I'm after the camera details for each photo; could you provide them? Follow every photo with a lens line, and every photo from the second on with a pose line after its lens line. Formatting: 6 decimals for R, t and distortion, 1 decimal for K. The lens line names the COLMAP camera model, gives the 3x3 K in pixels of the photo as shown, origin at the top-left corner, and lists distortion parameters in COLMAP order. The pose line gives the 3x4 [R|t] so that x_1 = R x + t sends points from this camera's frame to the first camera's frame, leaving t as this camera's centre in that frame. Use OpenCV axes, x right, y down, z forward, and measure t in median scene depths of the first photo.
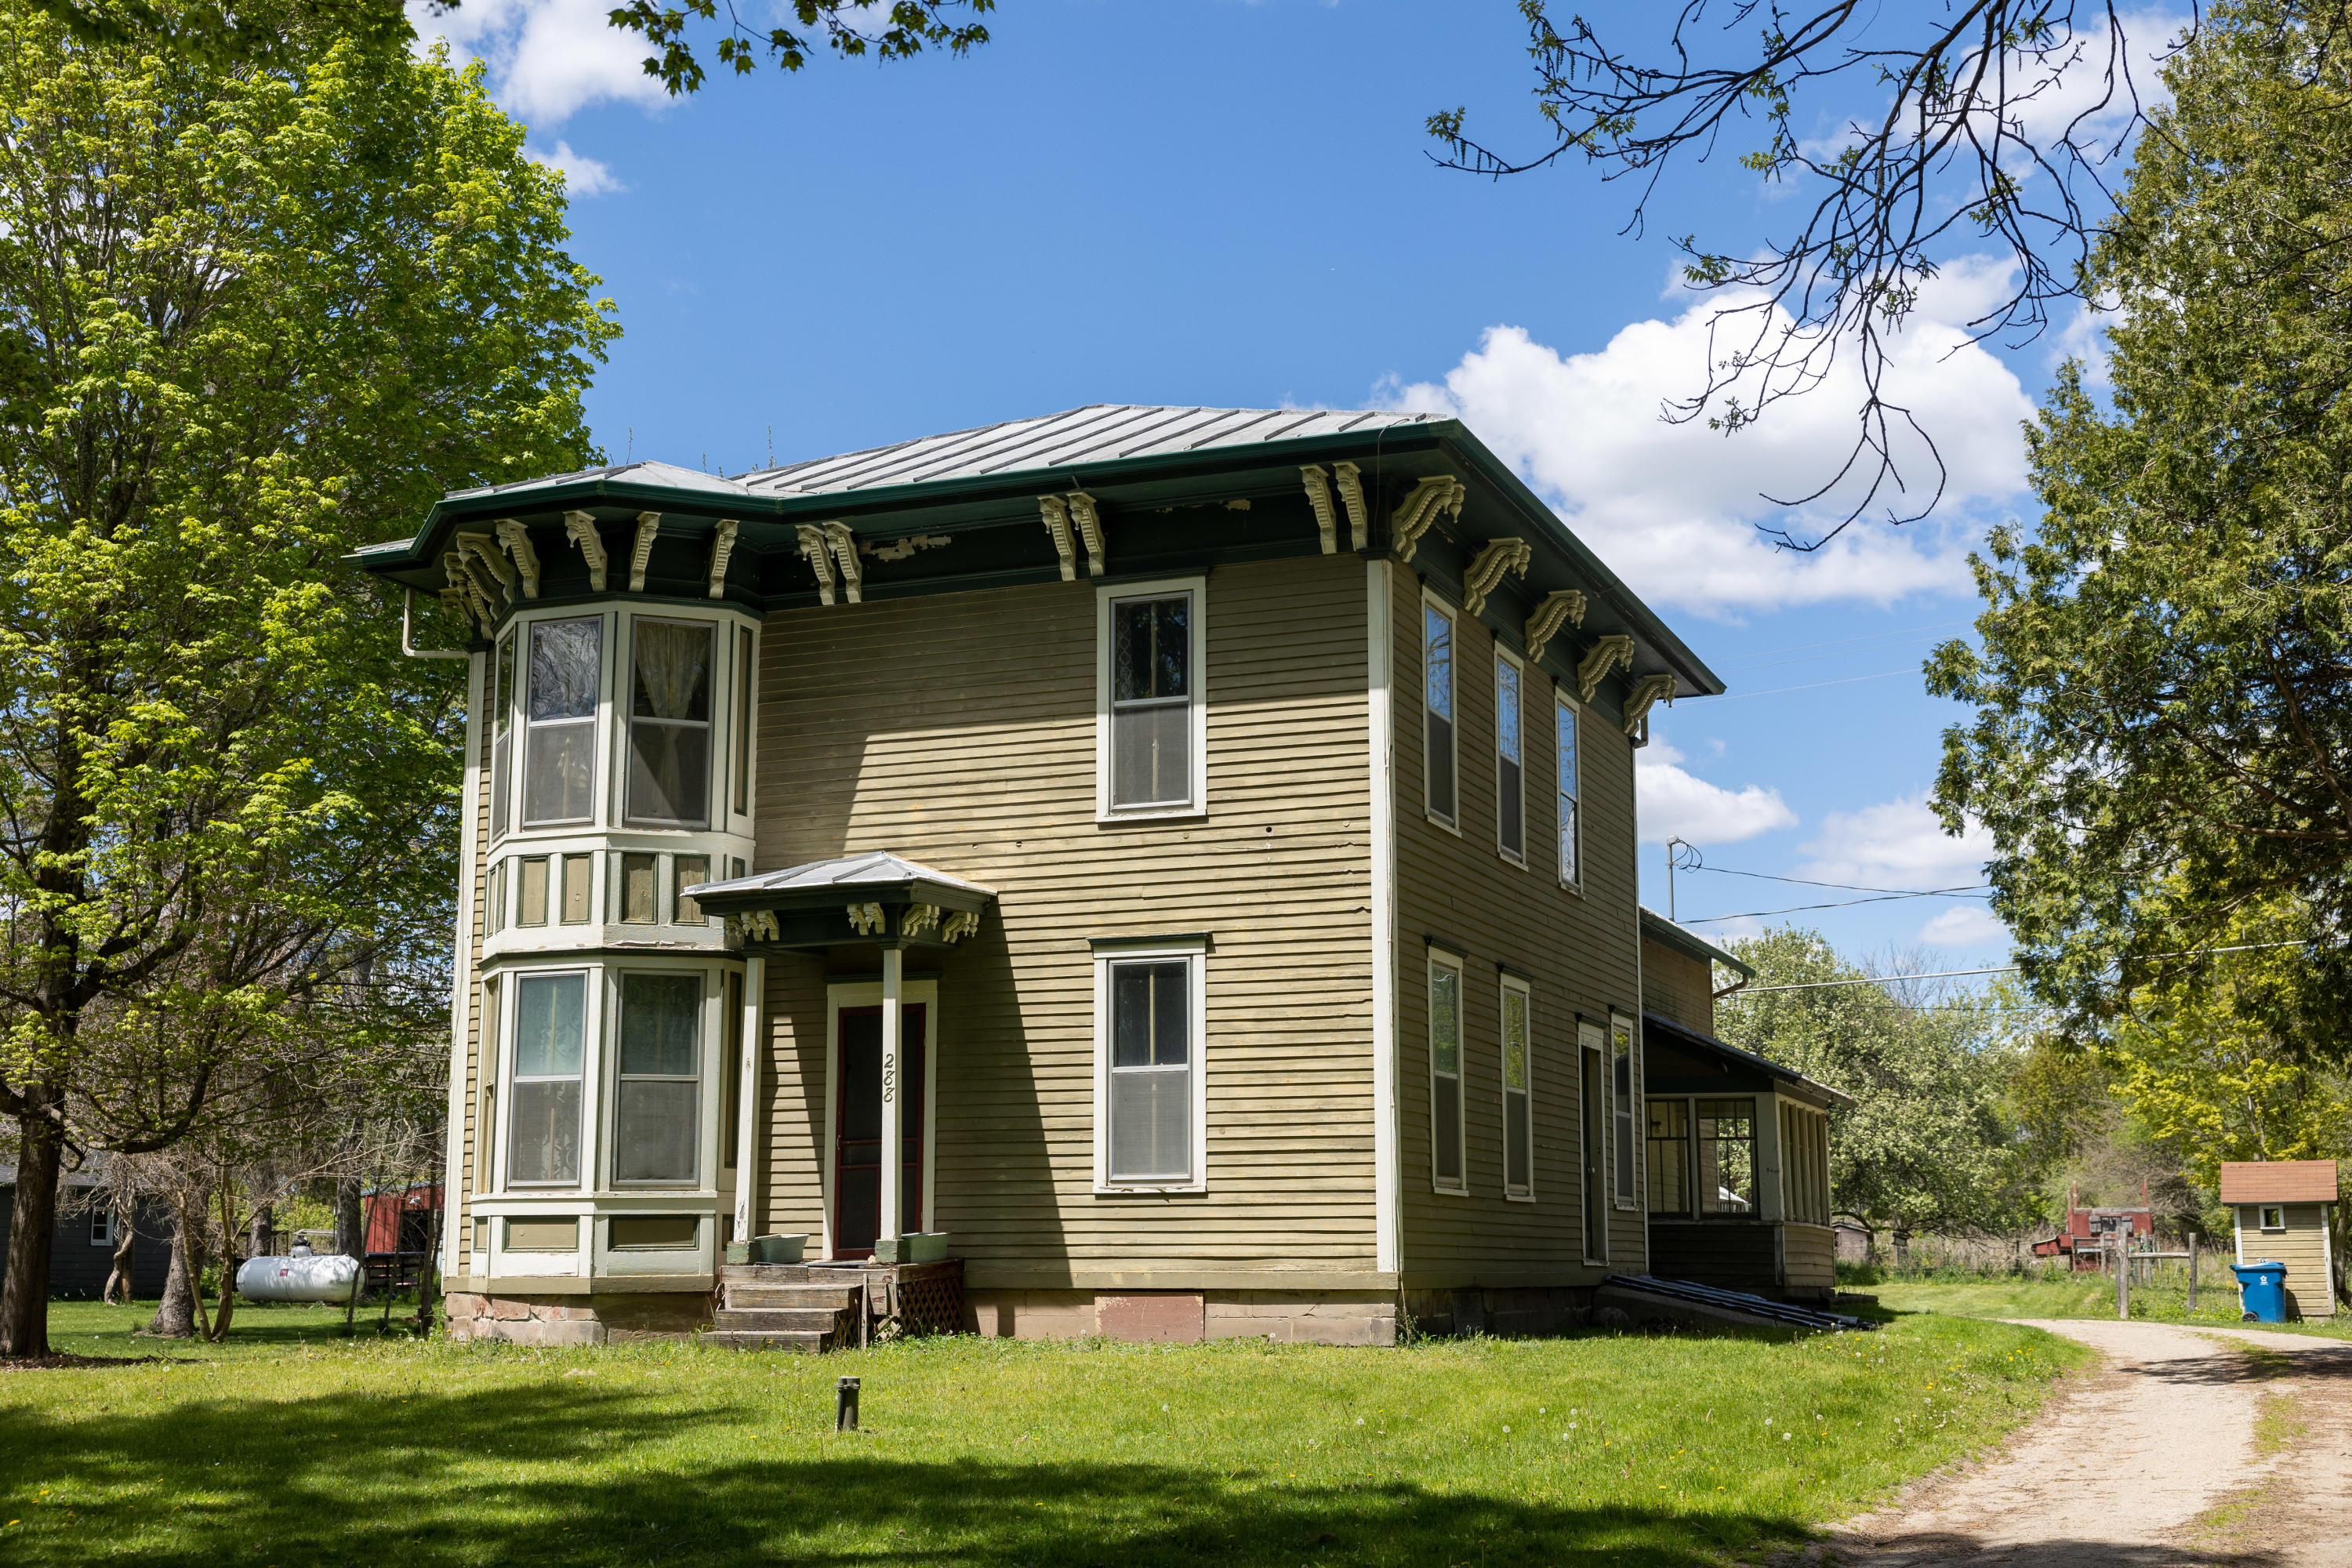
lens RADIAL K [[2728.2, 0, 1178.1], [0, 2728.2, 785.1], [0, 0, 1]] dist [0.011400, 0.000000]
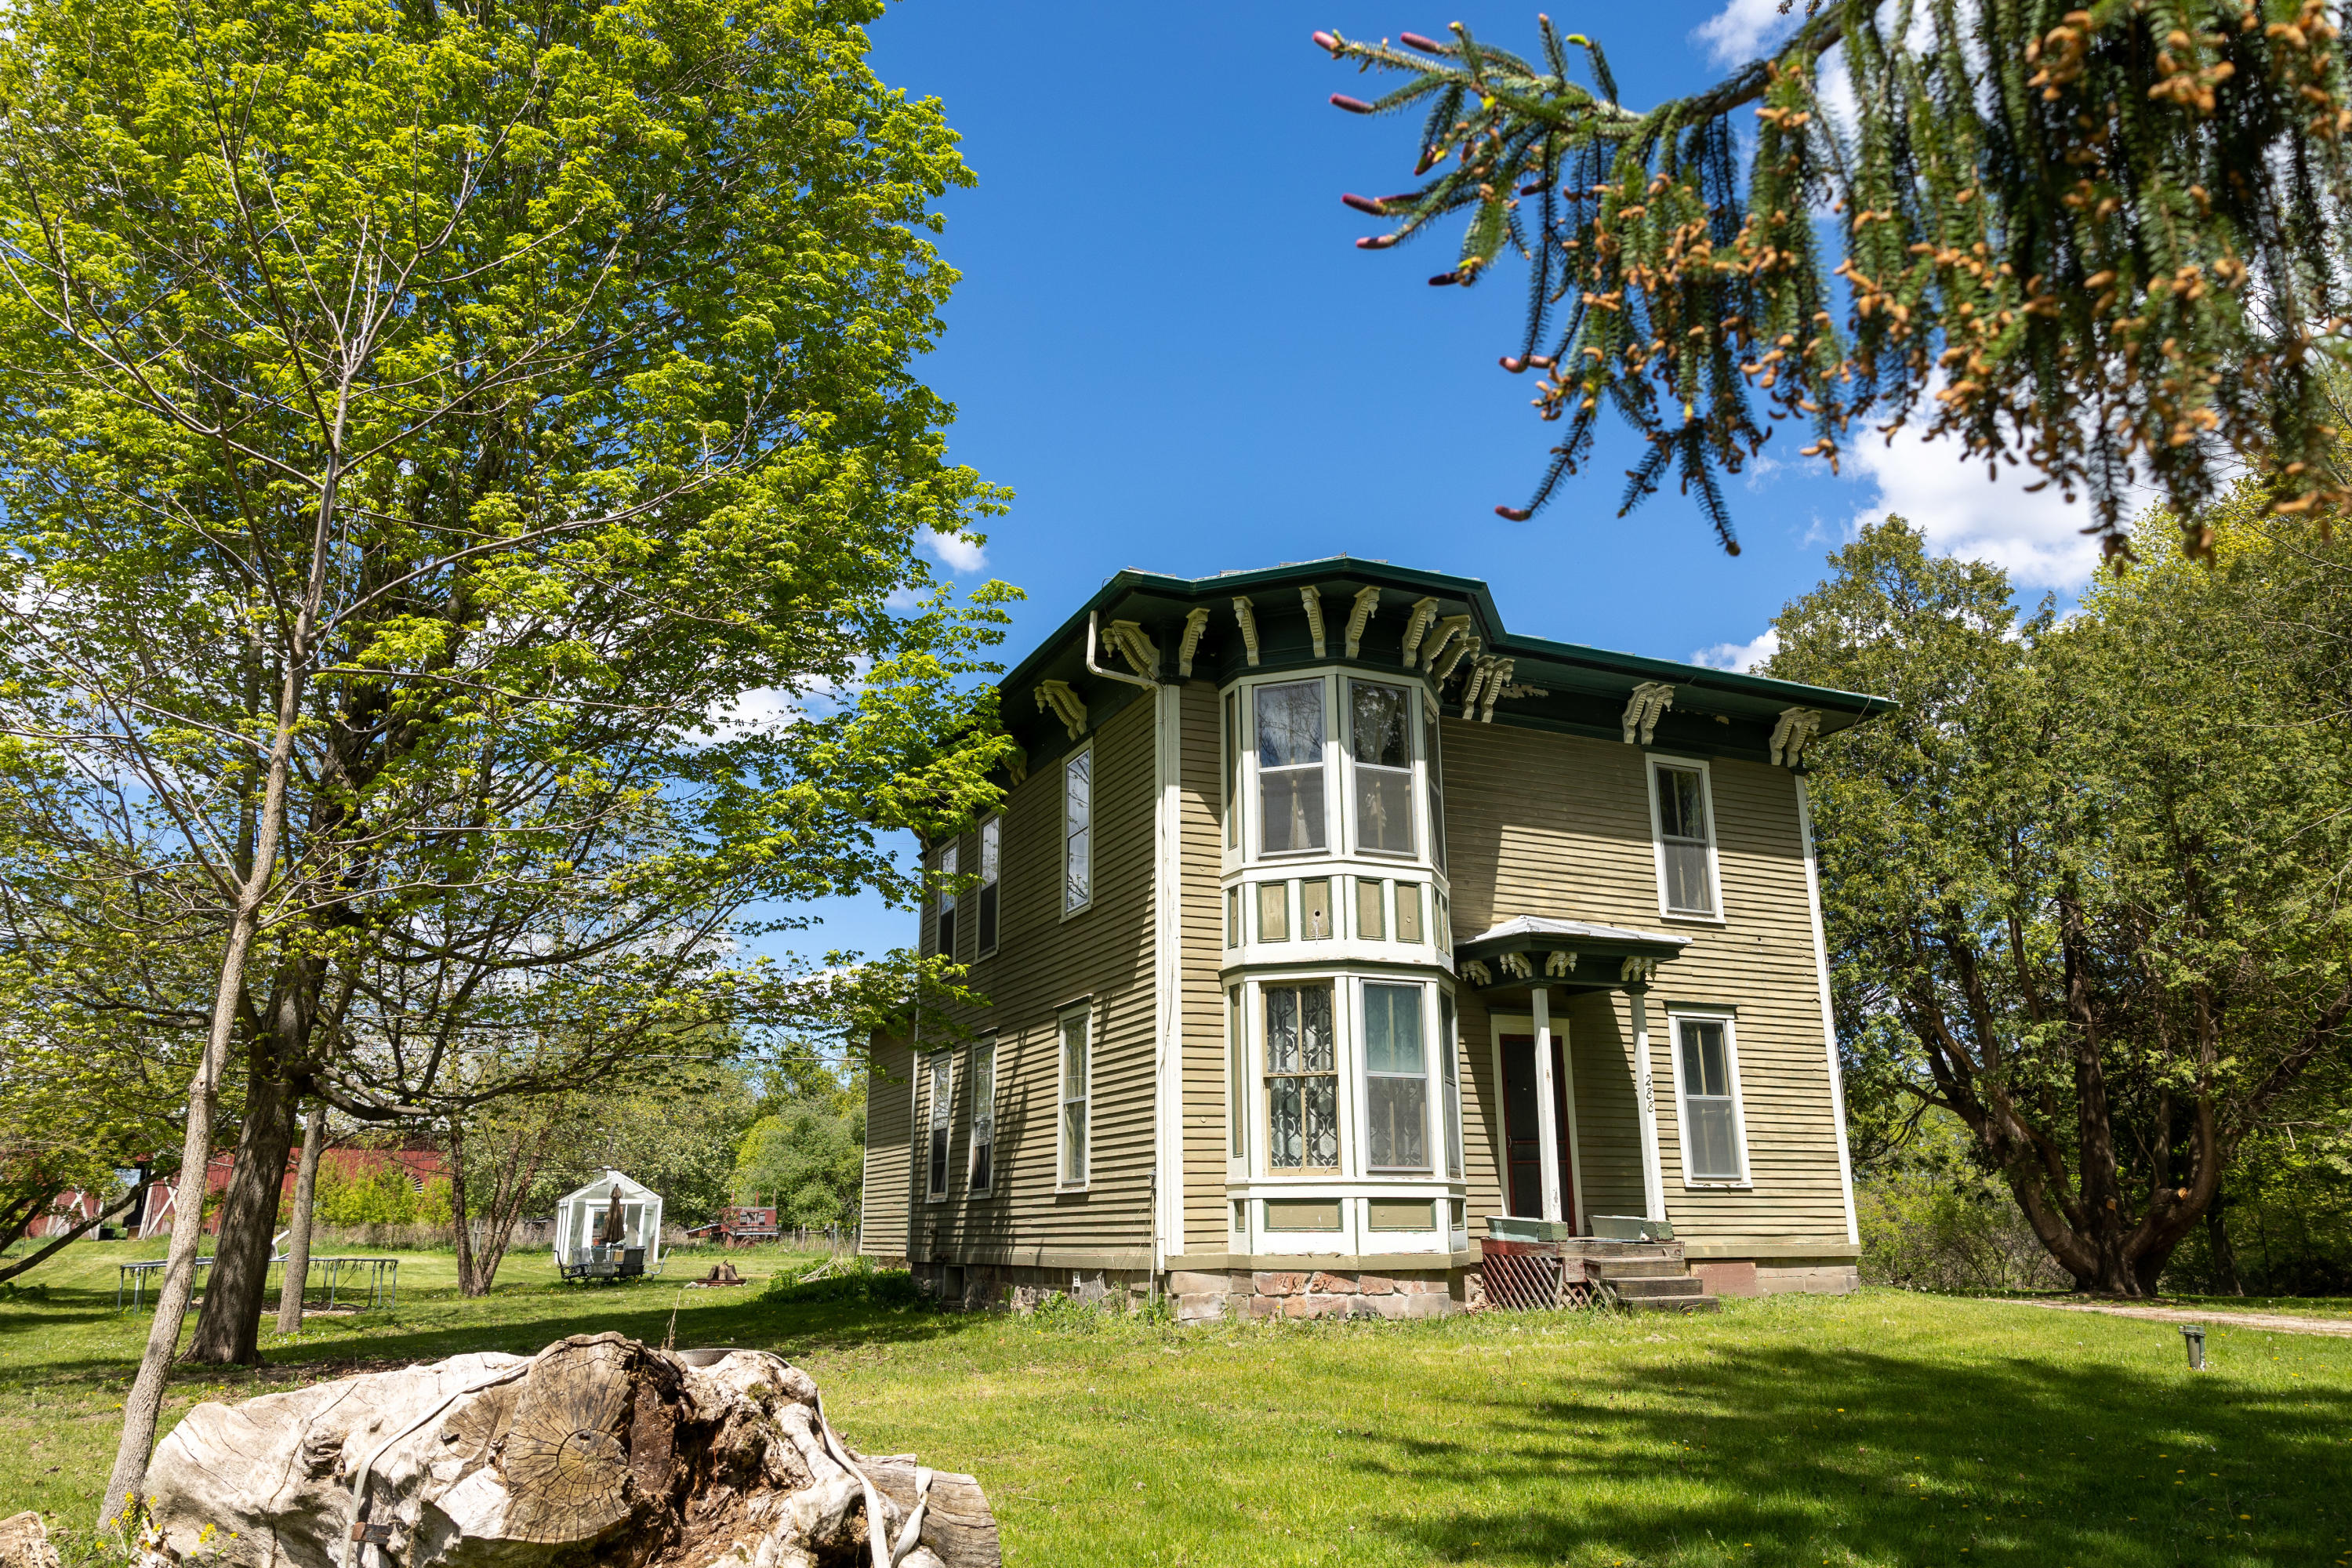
lens RADIAL K [[1589.0, 0, 1173.3], [0, 1589.0, 782.7], [0, 0, 1]] dist [-0.001294, 0.002366]
pose [[0.691567, 0.195071, 0.695473, -0.778002], [-0.119634, 0.980478, -0.156049, 0.102363], [-0.712336, 0.024716, 0.701403, 0.598367]]
